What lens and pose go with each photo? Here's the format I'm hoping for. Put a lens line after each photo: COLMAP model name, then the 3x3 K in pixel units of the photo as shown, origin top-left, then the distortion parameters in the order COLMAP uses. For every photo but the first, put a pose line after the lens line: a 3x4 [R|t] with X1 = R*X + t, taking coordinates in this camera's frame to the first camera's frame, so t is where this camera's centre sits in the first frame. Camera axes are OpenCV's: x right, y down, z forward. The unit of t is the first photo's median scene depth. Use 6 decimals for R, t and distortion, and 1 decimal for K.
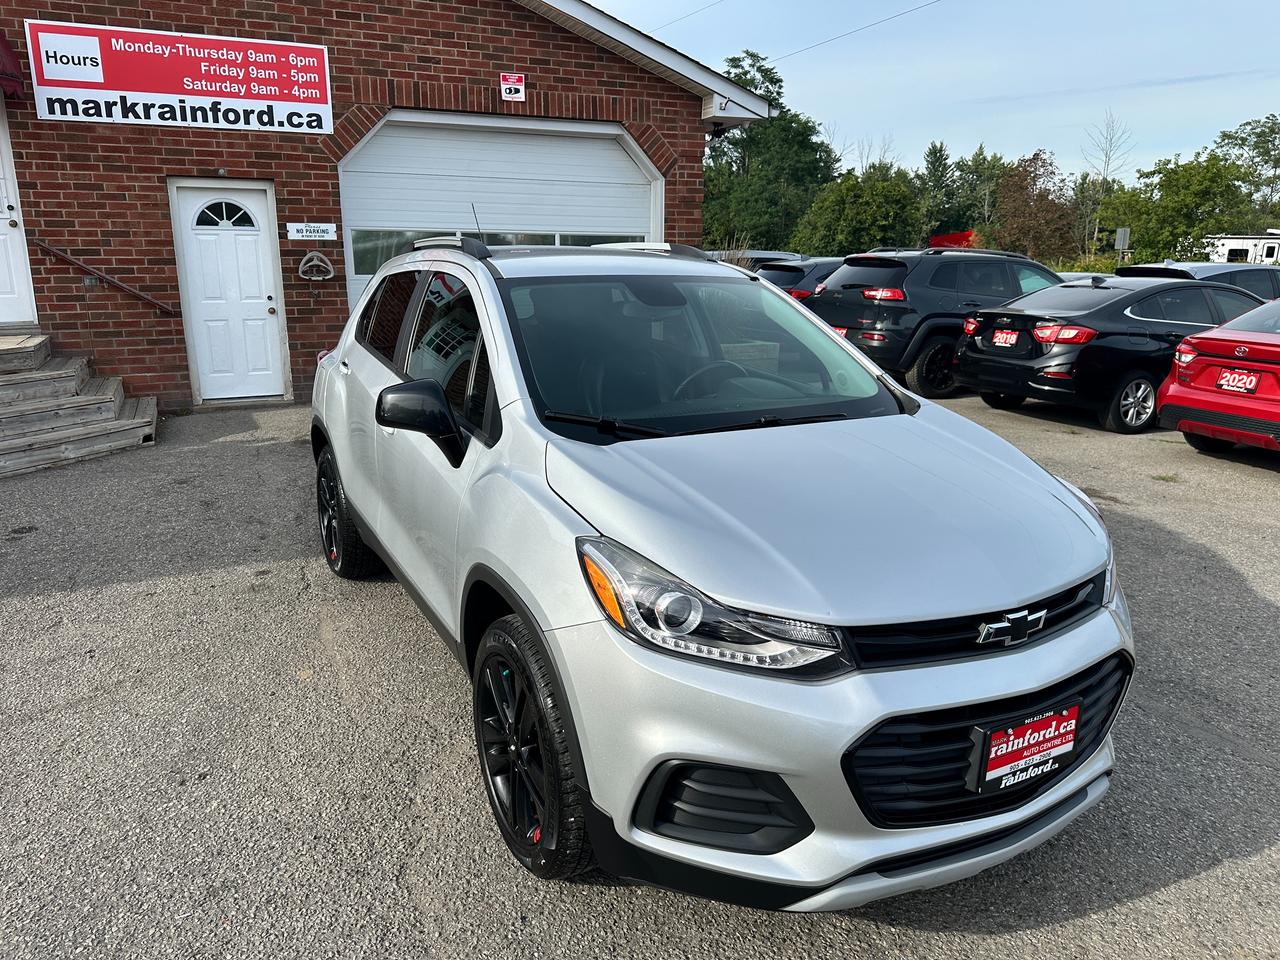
lens RADIAL K [[910.8, 0, 634.5], [0, 910.8, 482.4], [0, 0, 1]] dist [0.002481, -0.011631]
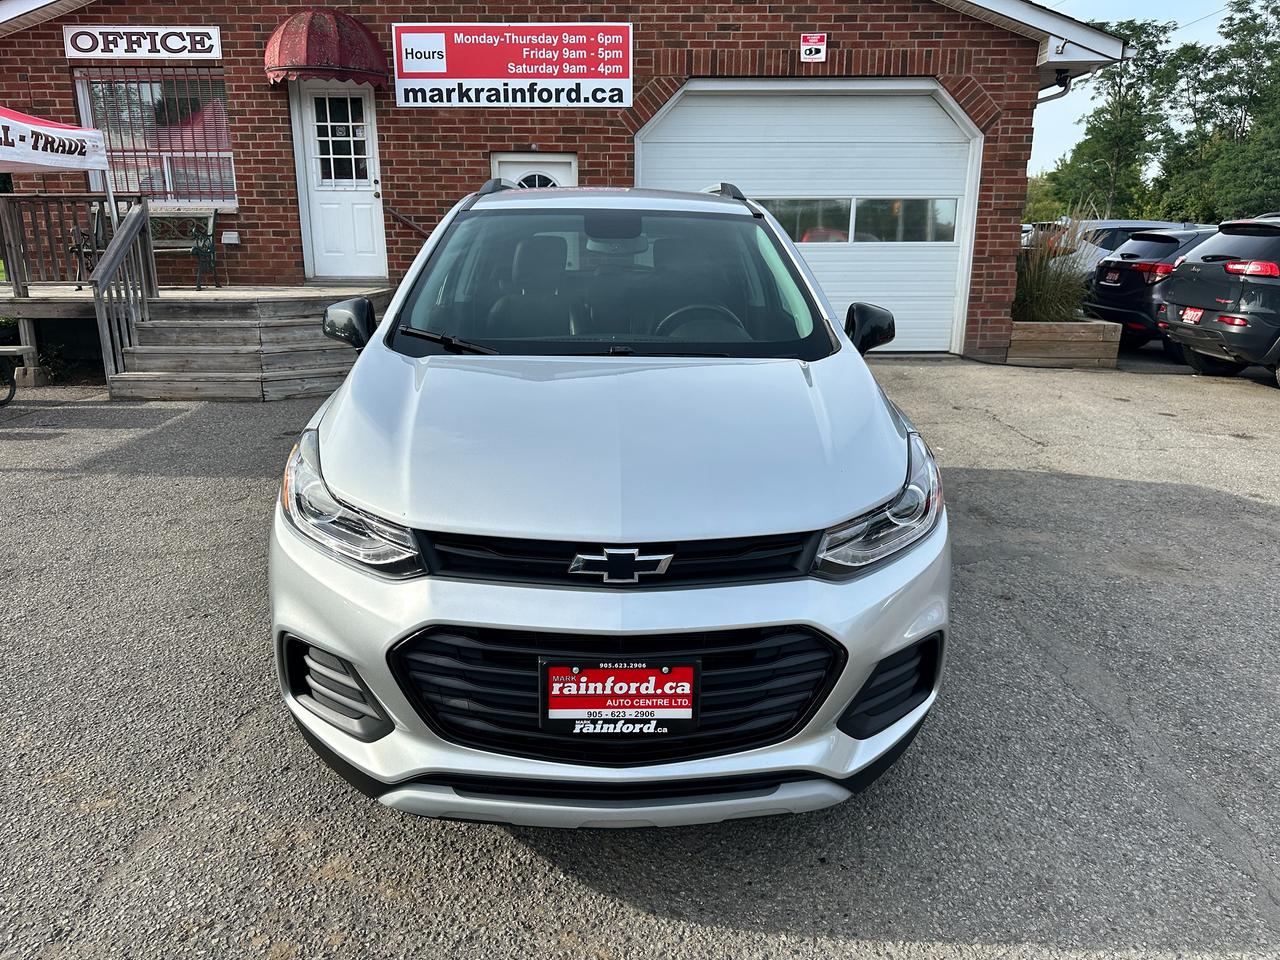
lens RADIAL K [[914.4, 0, 640.0], [0, 914.4, 480.0], [0, 0, 1]] dist [0.025134, -0.037908]
pose [[0.894505, 0.115139, -0.431977, 0.198566], [-0.109250, 0.993268, 0.038518, 0.009127], [0.433503, 0.012739, 0.901062, 0.044626]]
